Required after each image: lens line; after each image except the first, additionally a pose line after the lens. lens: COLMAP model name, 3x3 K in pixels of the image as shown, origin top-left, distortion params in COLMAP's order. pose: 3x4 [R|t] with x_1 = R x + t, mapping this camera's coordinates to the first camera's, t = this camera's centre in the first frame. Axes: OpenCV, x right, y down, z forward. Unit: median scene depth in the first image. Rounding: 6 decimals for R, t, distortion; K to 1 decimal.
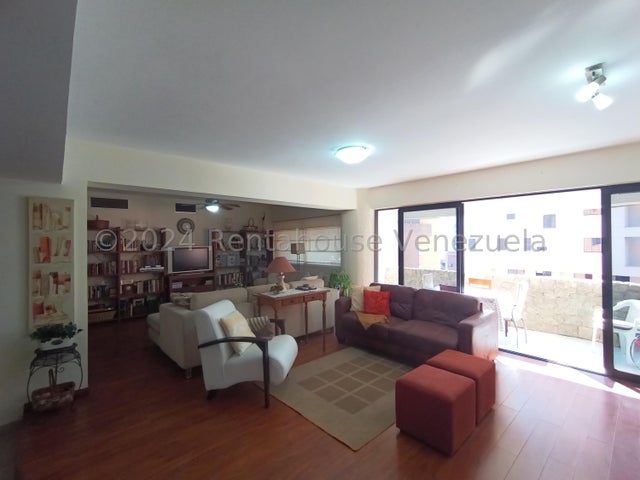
lens RADIAL K [[296.7, 0, 320.0], [0, 296.7, 240.0], [0, 0, 1]] dist [-0.005253, -0.000301]
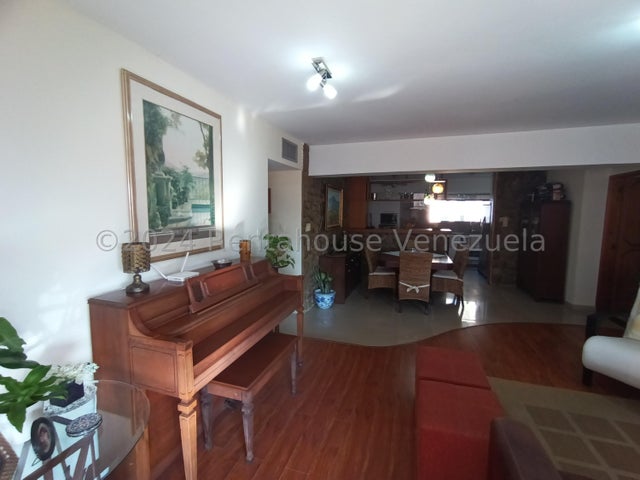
lens RADIAL K [[296.7, 0, 320.0], [0, 296.7, 240.0], [0, 0, 1]] dist [-0.005253, -0.000301]
pose [[-0.868762, 0.054648, -0.492205, 0.522228], [0.007507, 0.995232, 0.097247, -0.008062], [0.495173, 0.080790, -0.865030, 0.686039]]
